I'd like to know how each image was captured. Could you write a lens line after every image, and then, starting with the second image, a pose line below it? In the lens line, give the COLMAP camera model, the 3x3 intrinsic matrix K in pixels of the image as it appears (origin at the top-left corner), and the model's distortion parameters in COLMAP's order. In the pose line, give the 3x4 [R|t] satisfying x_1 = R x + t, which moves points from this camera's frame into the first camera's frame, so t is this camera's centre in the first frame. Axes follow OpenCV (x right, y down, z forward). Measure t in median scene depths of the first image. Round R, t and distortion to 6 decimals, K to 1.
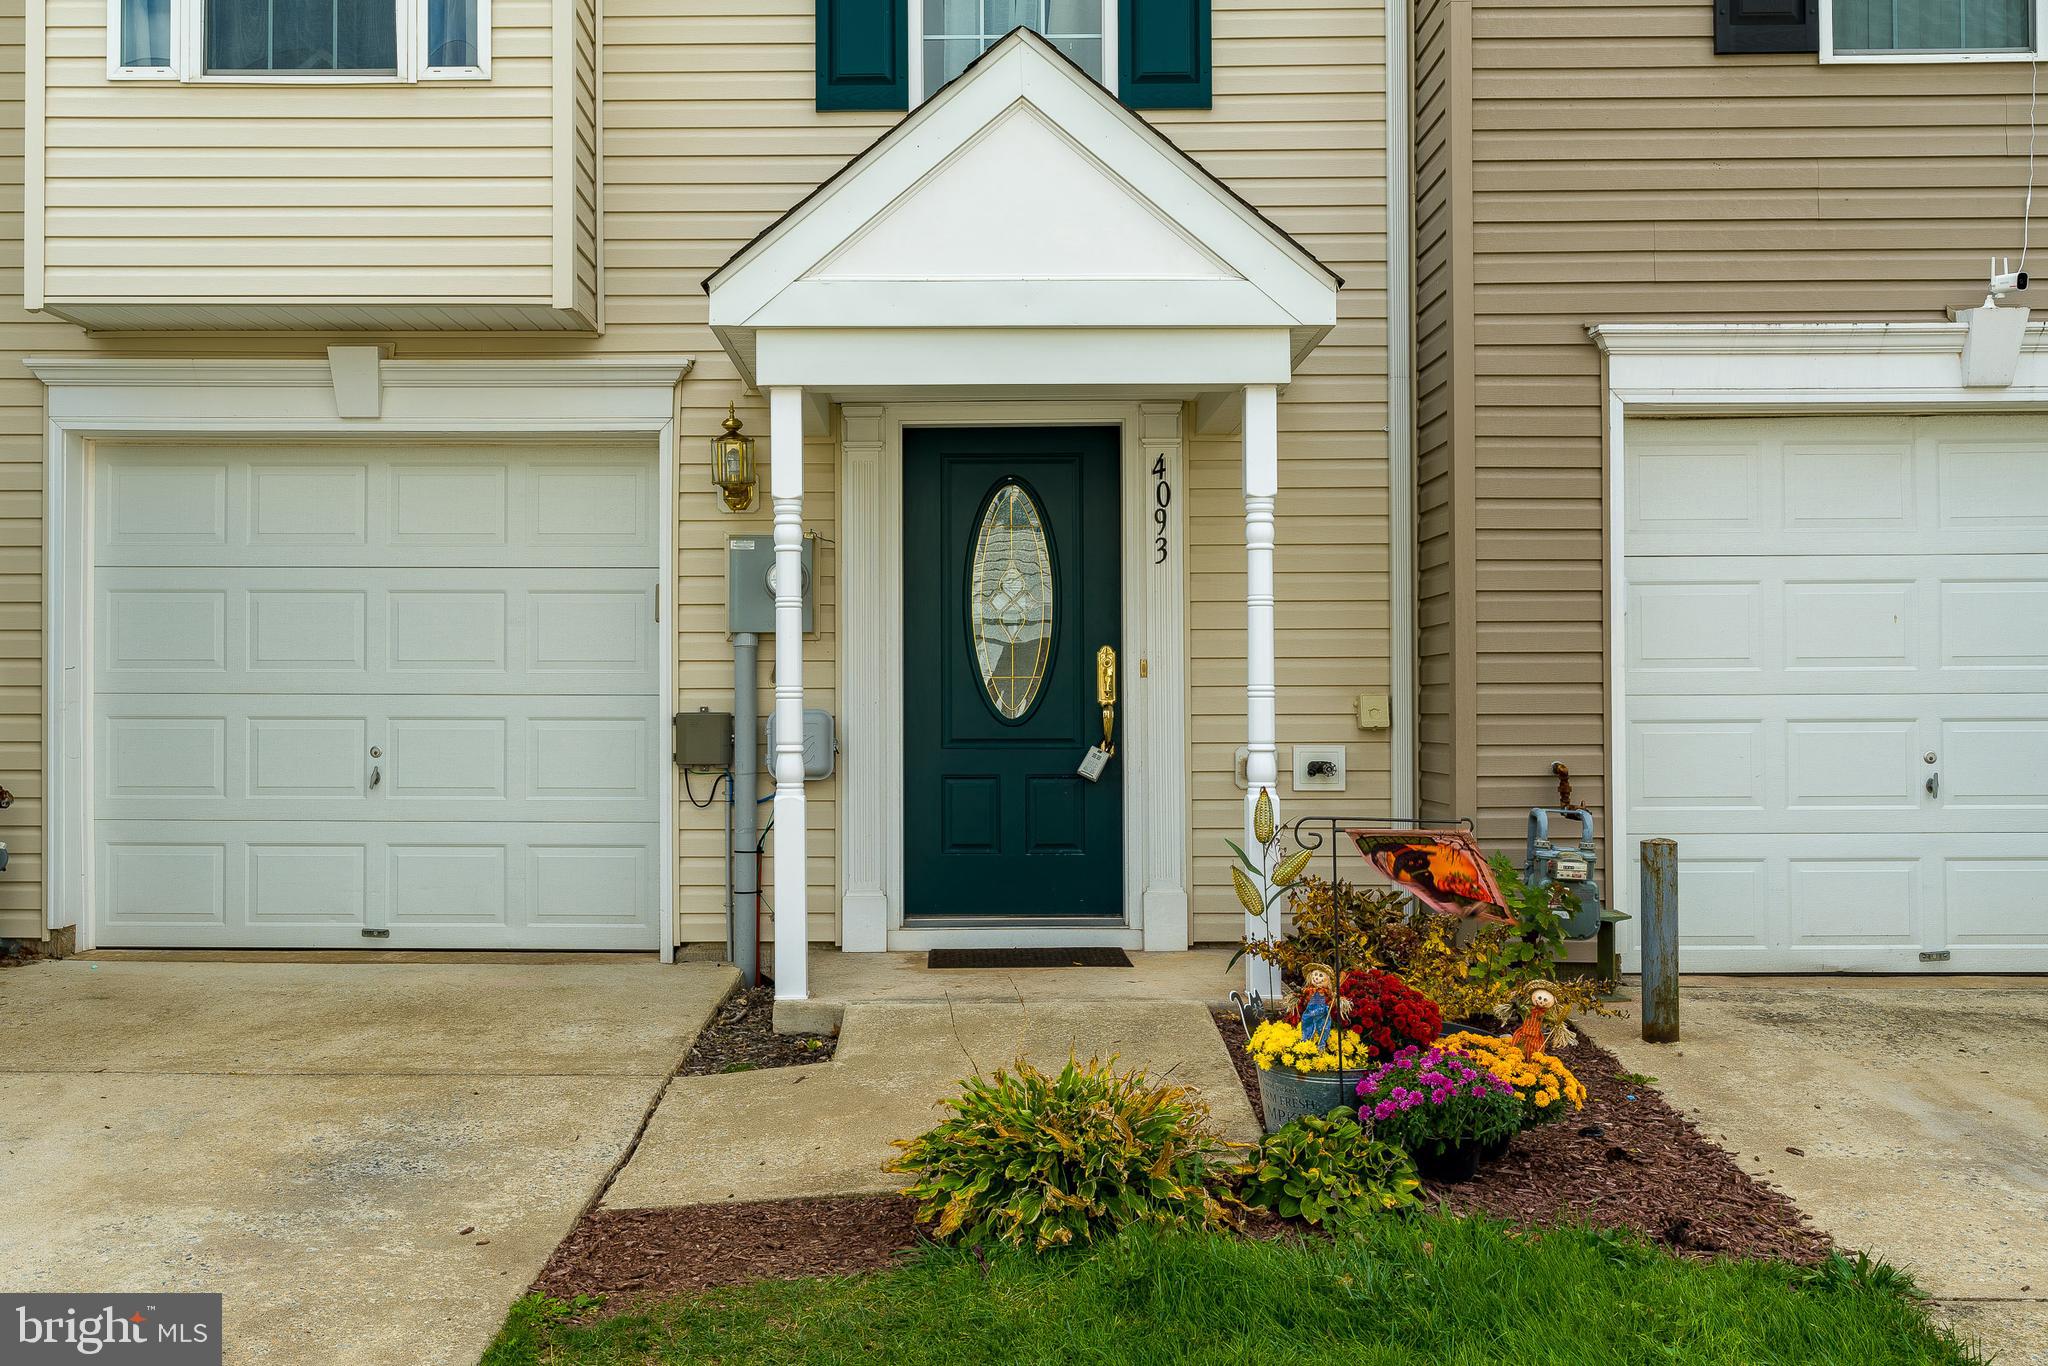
lens RADIAL K [[1416.9, 0, 1024.0], [0, 1416.9, 683.0], [0, 0, 1]] dist [0.001808, -0.000342]
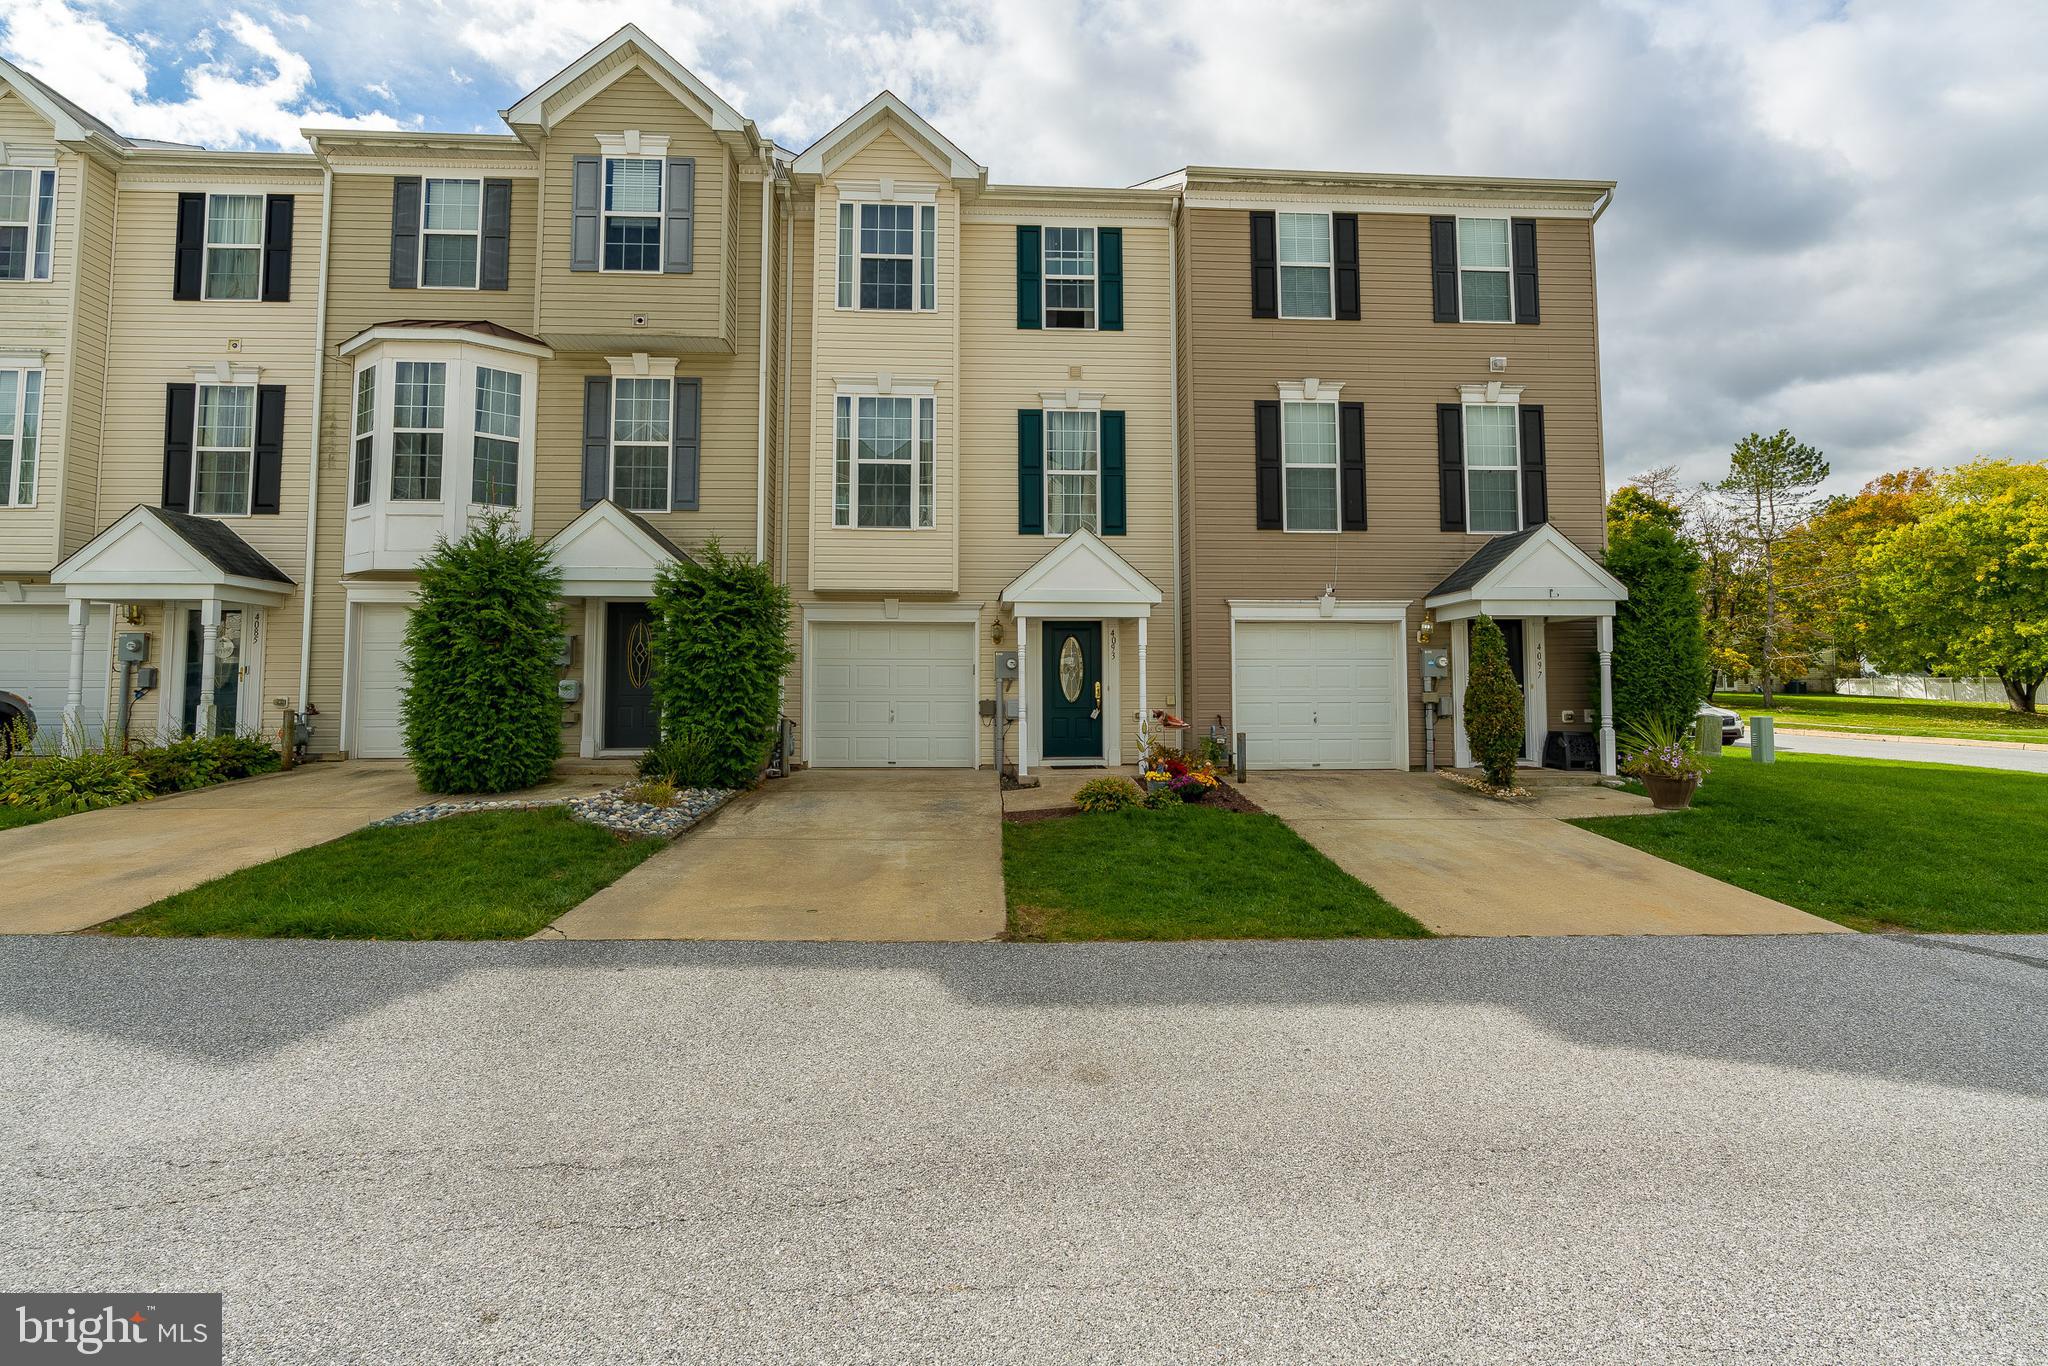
lens RADIAL K [[870.7, 0, 1014.9], [0, 870.7, 645.3], [0, 0, 1]] dist [-0.000732, -0.000229]
pose [[0.996899, 0.005493, 0.078498, -0.345601], [-0.003041, 0.999505, -0.031317, -0.051819], [-0.078631, 0.030982, 0.996422, -1.266201]]
